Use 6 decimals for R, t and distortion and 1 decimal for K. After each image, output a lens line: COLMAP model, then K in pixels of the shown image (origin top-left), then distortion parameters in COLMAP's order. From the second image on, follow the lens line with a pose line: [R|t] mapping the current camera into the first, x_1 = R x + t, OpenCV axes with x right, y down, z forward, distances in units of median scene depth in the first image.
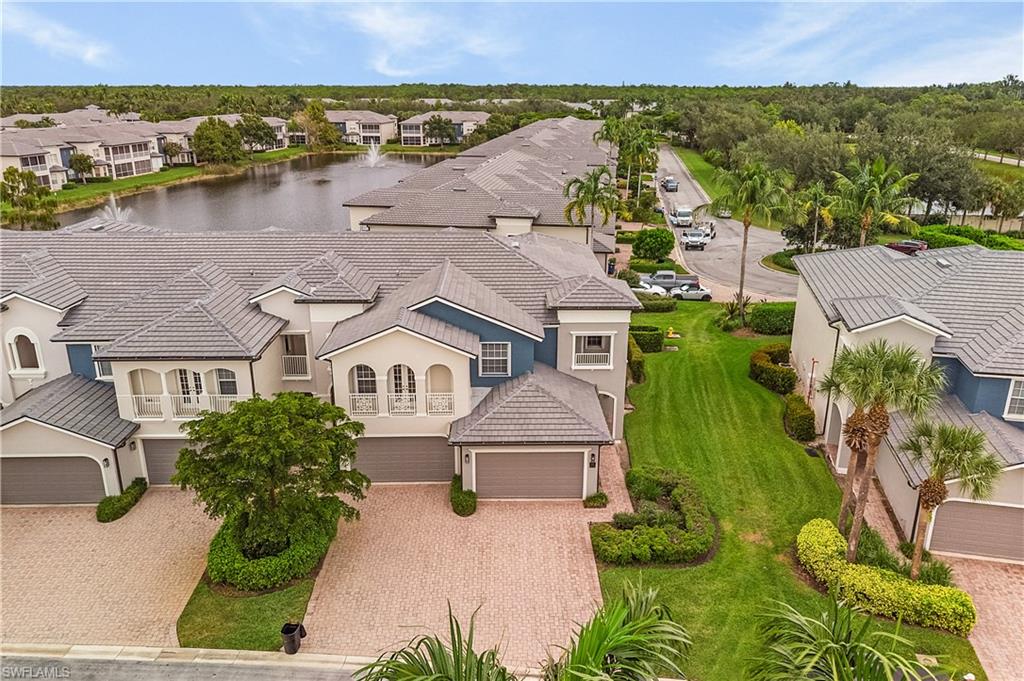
lens RADIAL K [[770.7, 0, 512.0], [0, 770.7, 340.5], [0, 0, 1]] dist [-0.000617, 0.006280]
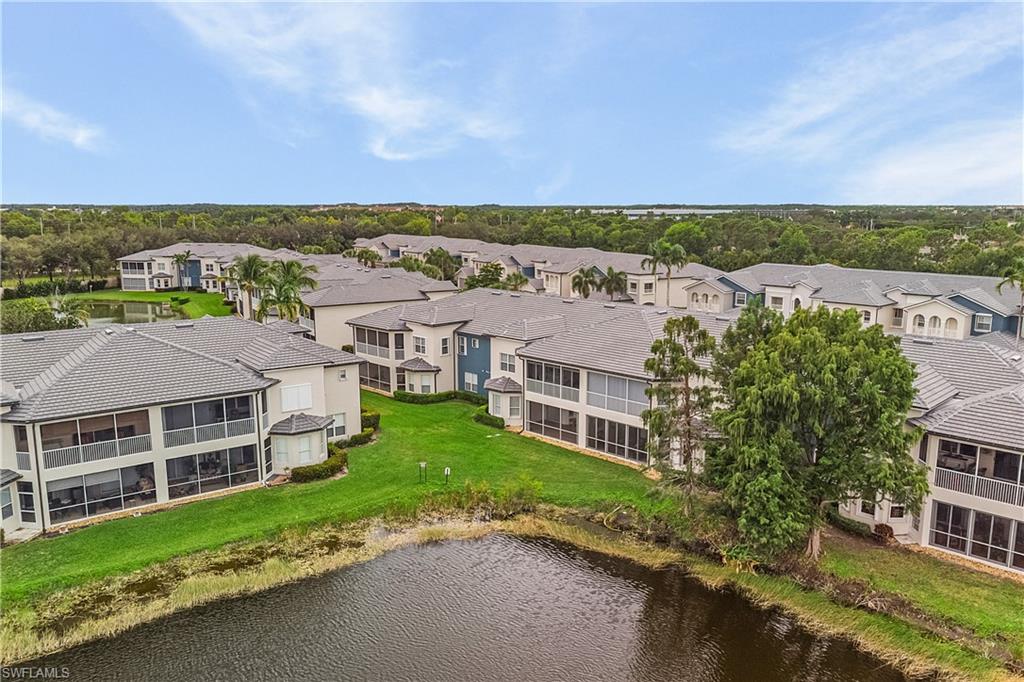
lens RADIAL K [[770.7, 0, 512.0], [0, 770.7, 341.0], [0, 0, 1]] dist [-0.000617, 0.006280]
pose [[0.647154, 0.129748, -0.751237, 0.807684], [-0.242262, 0.969332, -0.041281, 0.513829], [0.722842, 0.208712, 0.658740, -1.546958]]
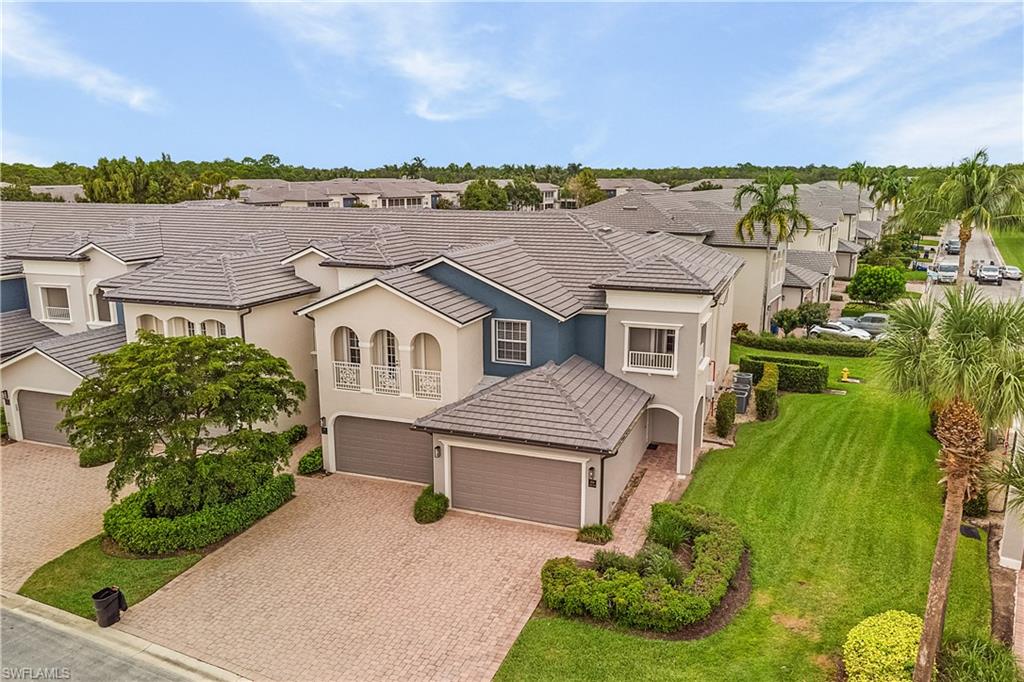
lens RADIAL K [[770.7, 0, 512.0], [0, 770.7, 341.0], [0, 0, 1]] dist [-0.000617, 0.006280]
pose [[0.929685, 0.078400, -0.359917, 0.263691], [-0.115020, 0.990018, -0.081450, 0.087892], [0.349939, 0.117121, 0.929422, 0.250919]]
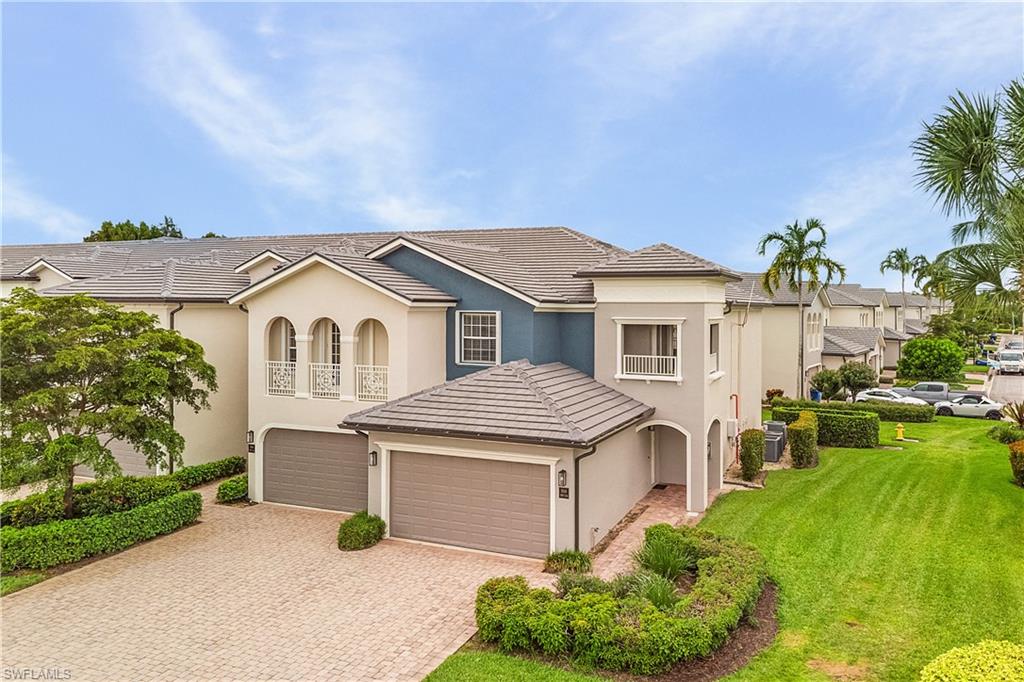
lens RADIAL K [[781.8, 0, 511.1], [0, 781.8, 292.2], [0, 0, 1]] dist [-0.004473, 0.013144]
pose [[0.909097, 0.000928, -0.416583, 0.281028], [-0.136747, 0.945251, -0.296314, 0.181137], [0.393500, 0.326344, 0.859452, 0.412197]]
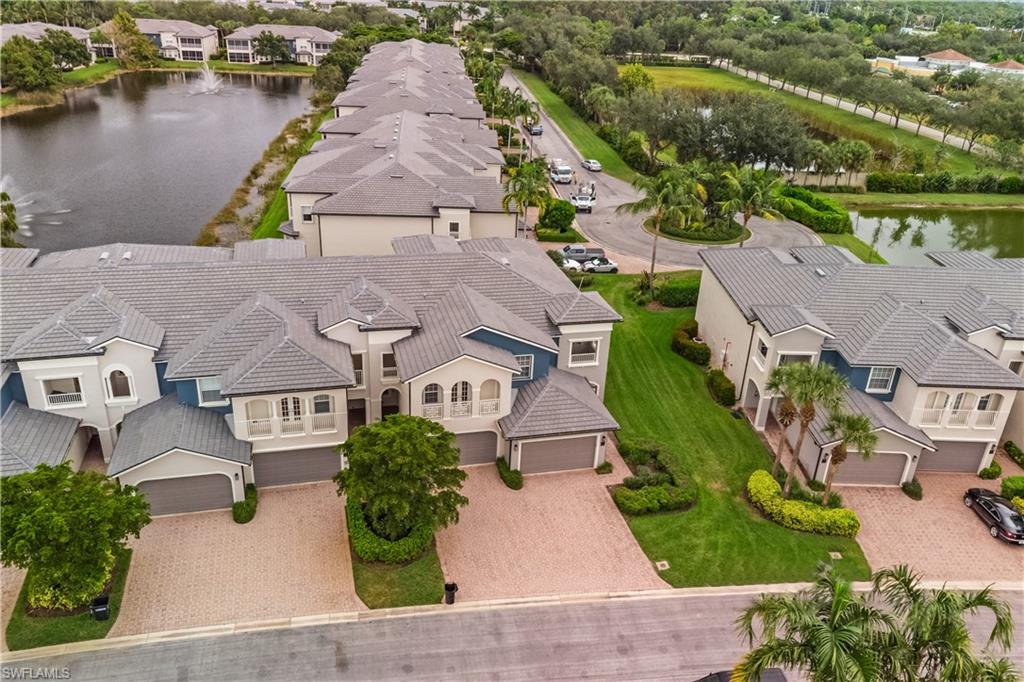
lens RADIAL K [[800.4, 0, 512.0], [0, 800.4, 341.0], [0, 0, 1]] dist [0.002303, -0.005034]
pose [[0.972302, -0.057174, 0.226626, -0.336831], [0.030468, 0.992350, 0.119636, -0.180595], [-0.231732, -0.109418, 0.966606, -0.297946]]
